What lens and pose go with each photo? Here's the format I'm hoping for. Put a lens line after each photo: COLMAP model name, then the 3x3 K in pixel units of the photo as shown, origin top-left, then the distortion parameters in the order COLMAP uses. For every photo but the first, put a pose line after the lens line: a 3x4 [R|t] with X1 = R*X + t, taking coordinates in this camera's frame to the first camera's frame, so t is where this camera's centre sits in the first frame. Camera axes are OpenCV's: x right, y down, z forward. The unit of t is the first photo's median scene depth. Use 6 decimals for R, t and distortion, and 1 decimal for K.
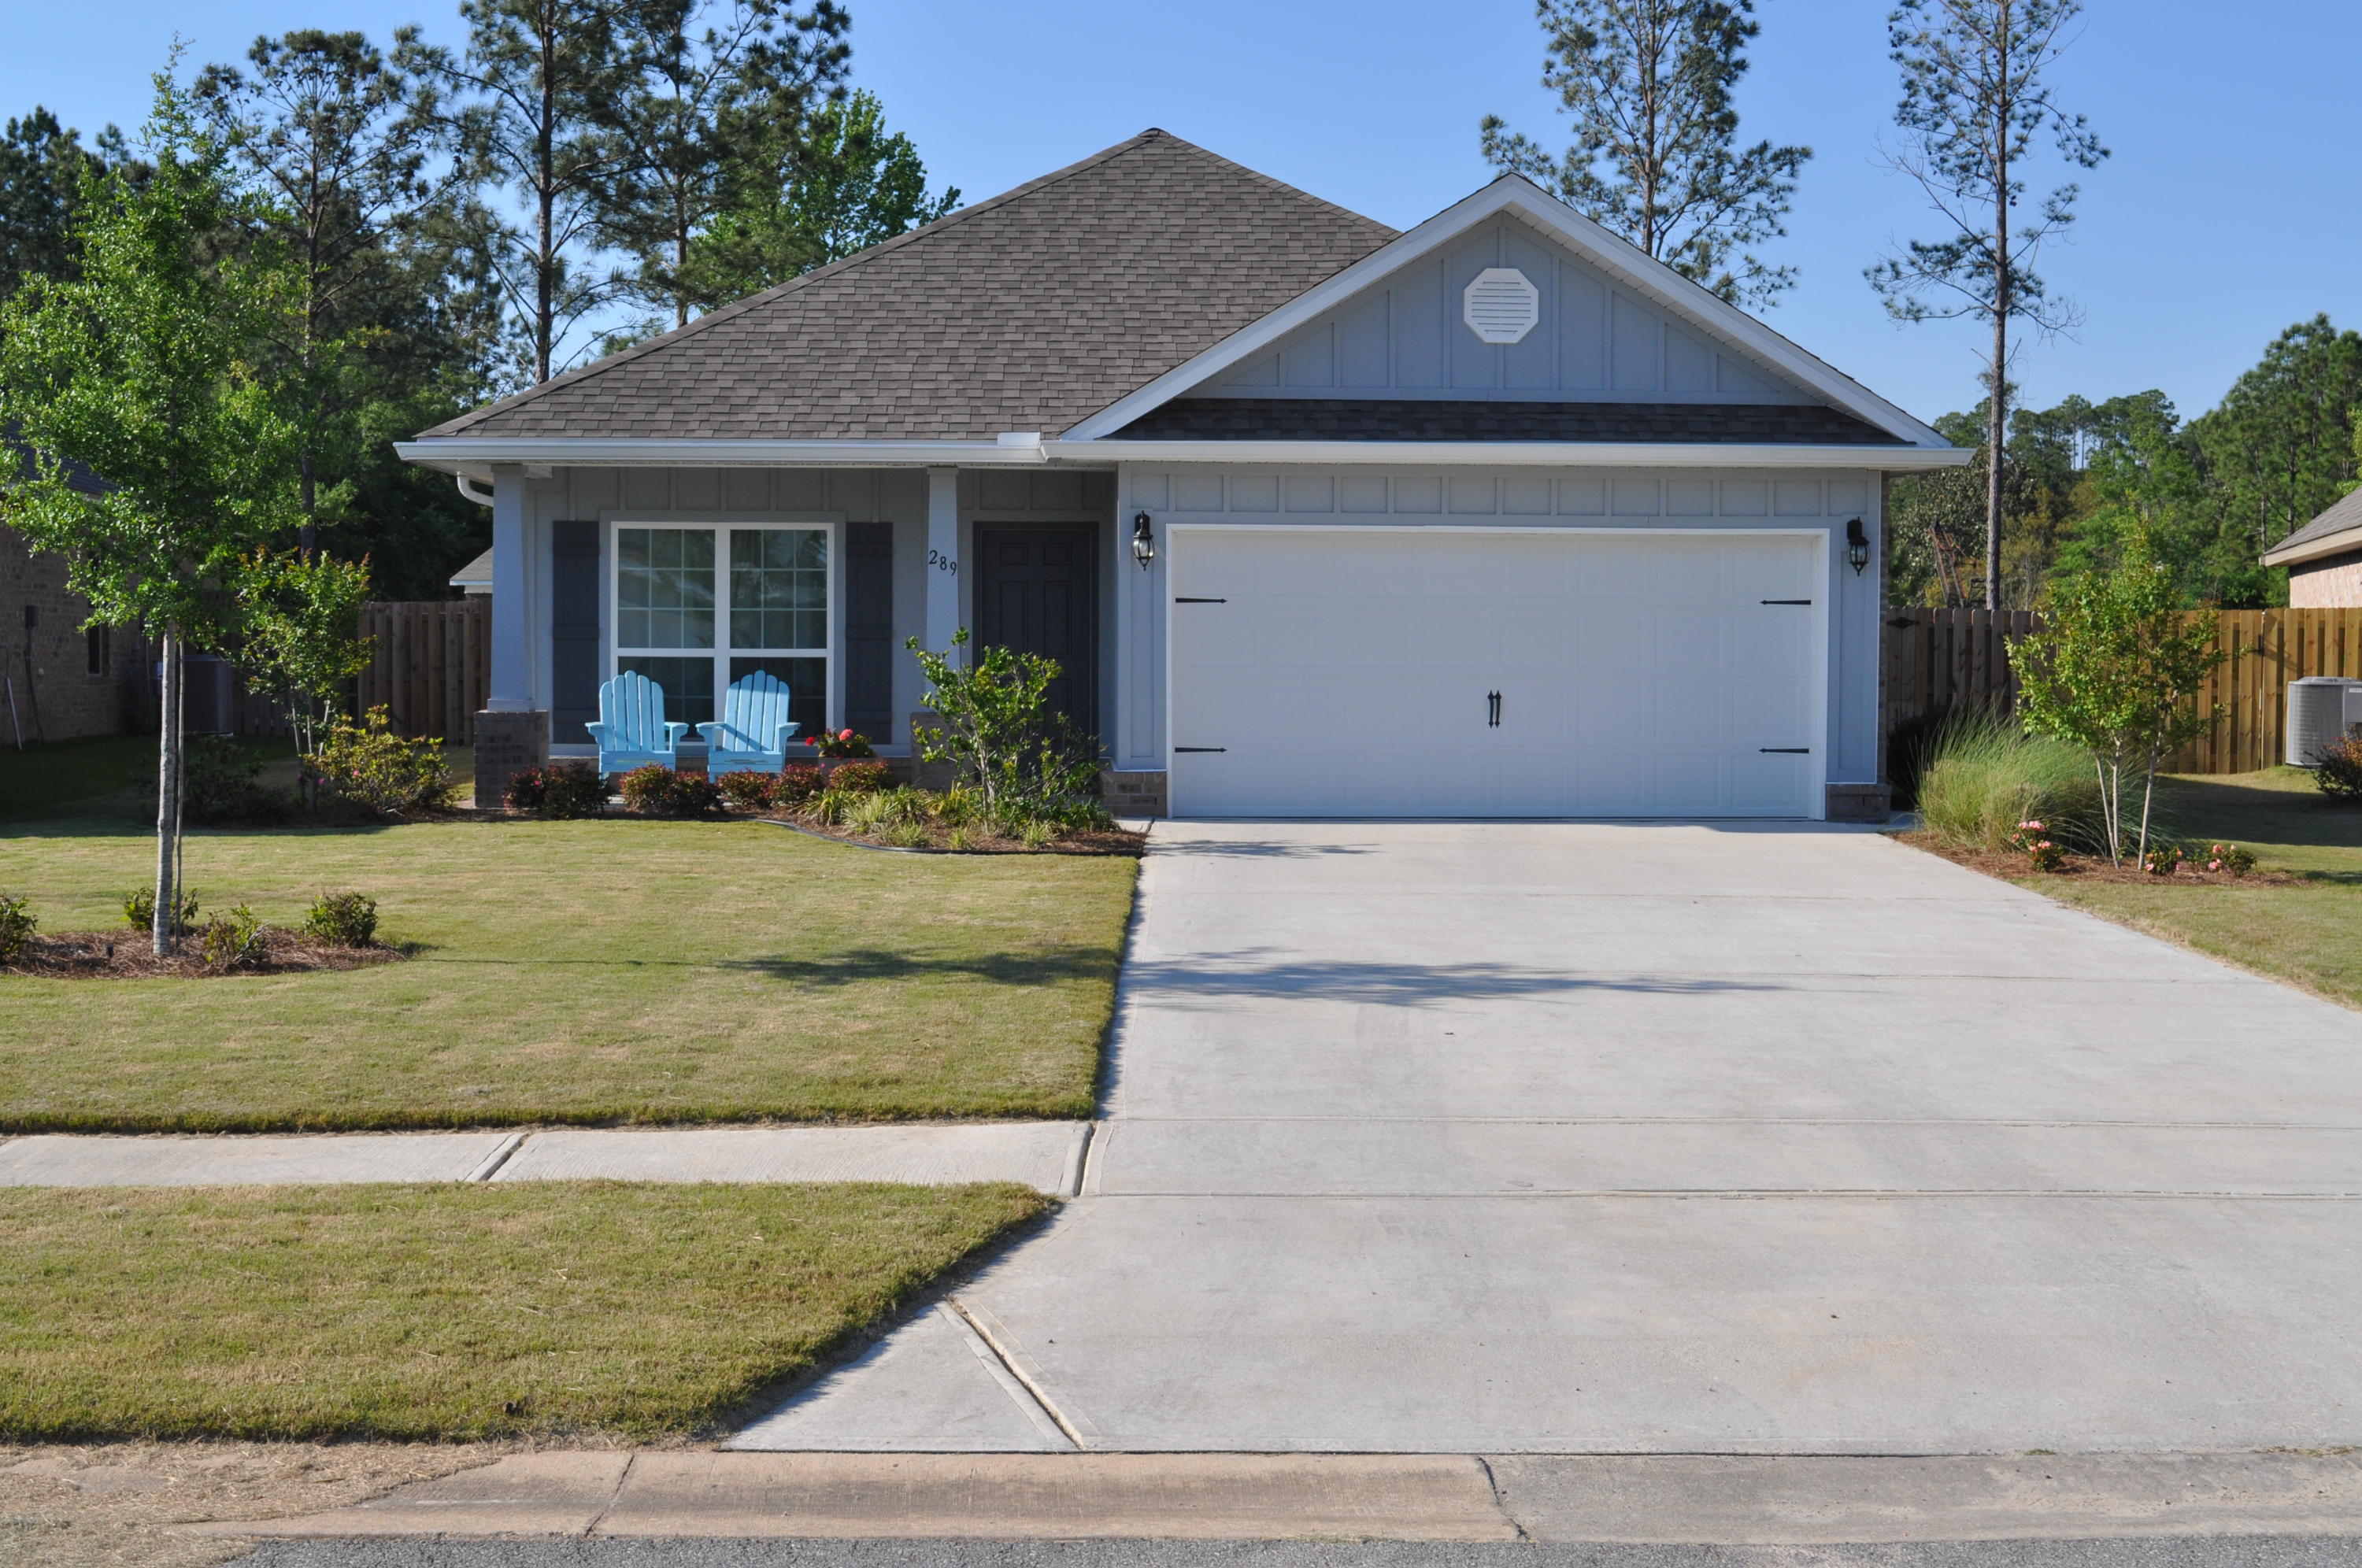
lens RADIAL K [[3201.4, 0, 1181.0], [0, 3201.4, 784.0], [0, 0, 1]] dist [-0.010760, 0.024811]
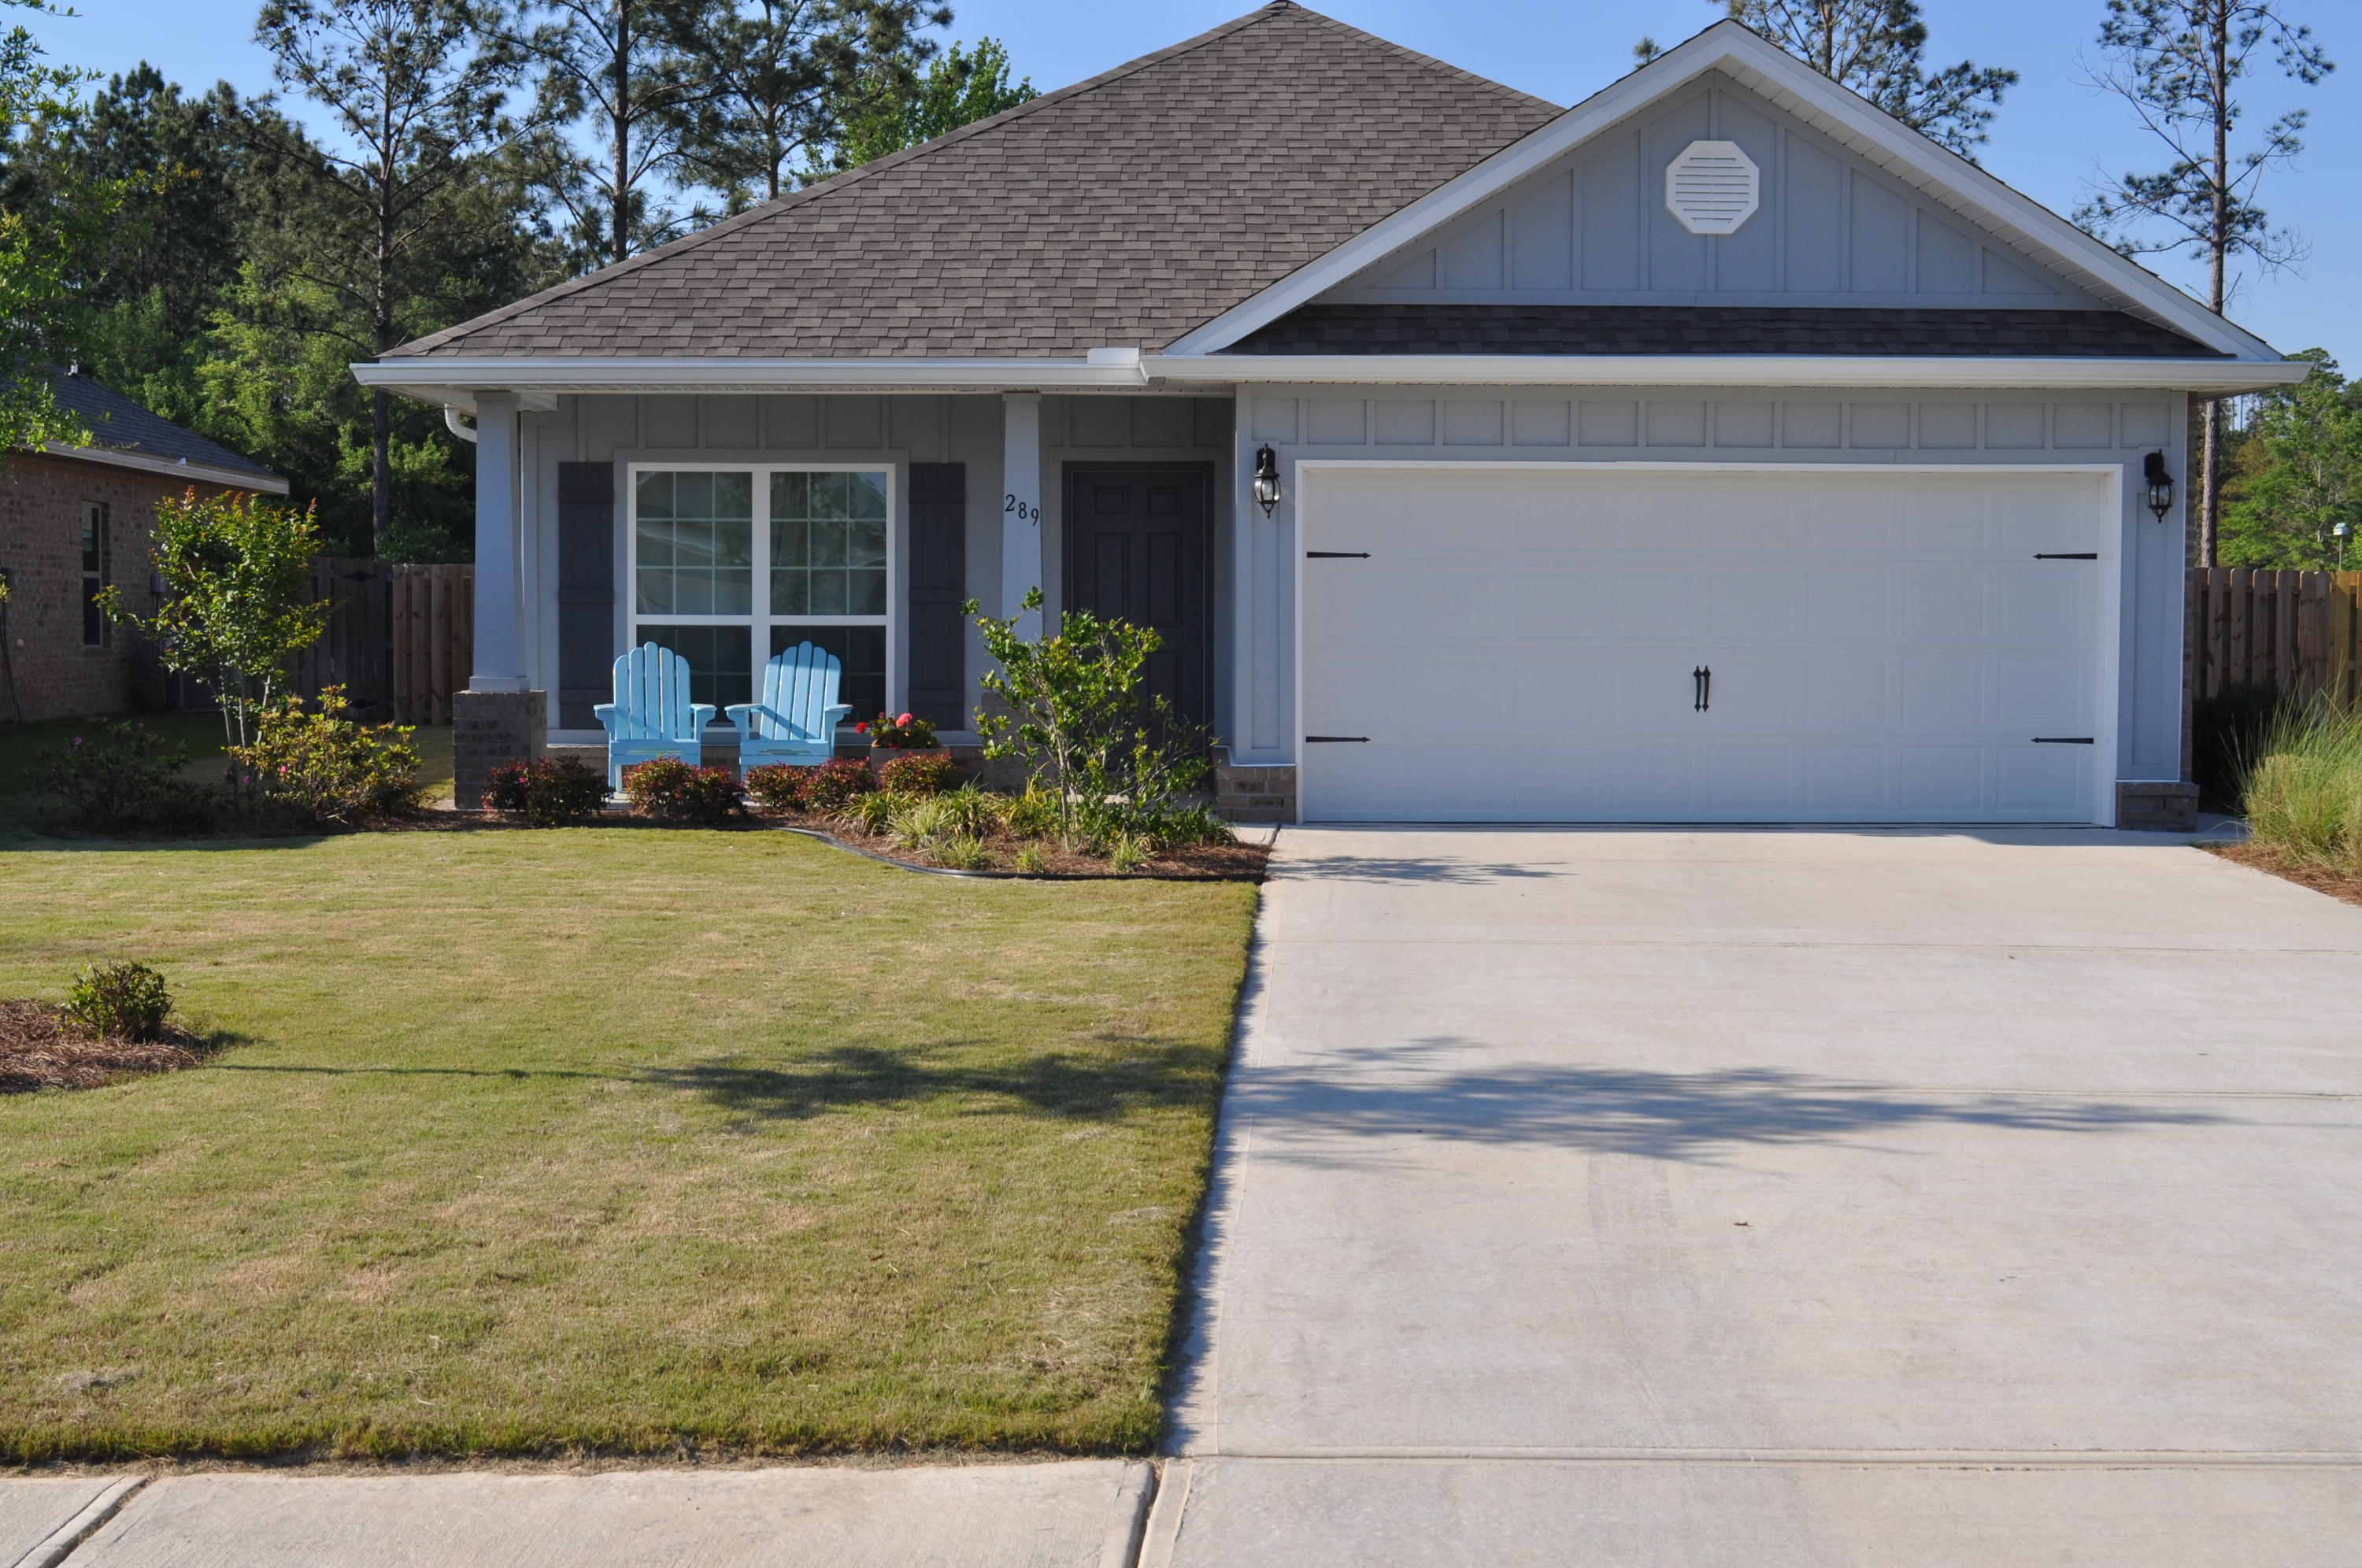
lens RADIAL K [[3201.4, 0, 1181.0], [0, 3201.4, 784.0], [0, 0, 1]] dist [-0.010760, 0.024811]
pose [[0.999157, 0.001021, -0.041034, -0.000217], [-0.000607, 0.999949, 0.010105, -0.007532], [0.041042, -0.010071, 0.999107, 0.187920]]
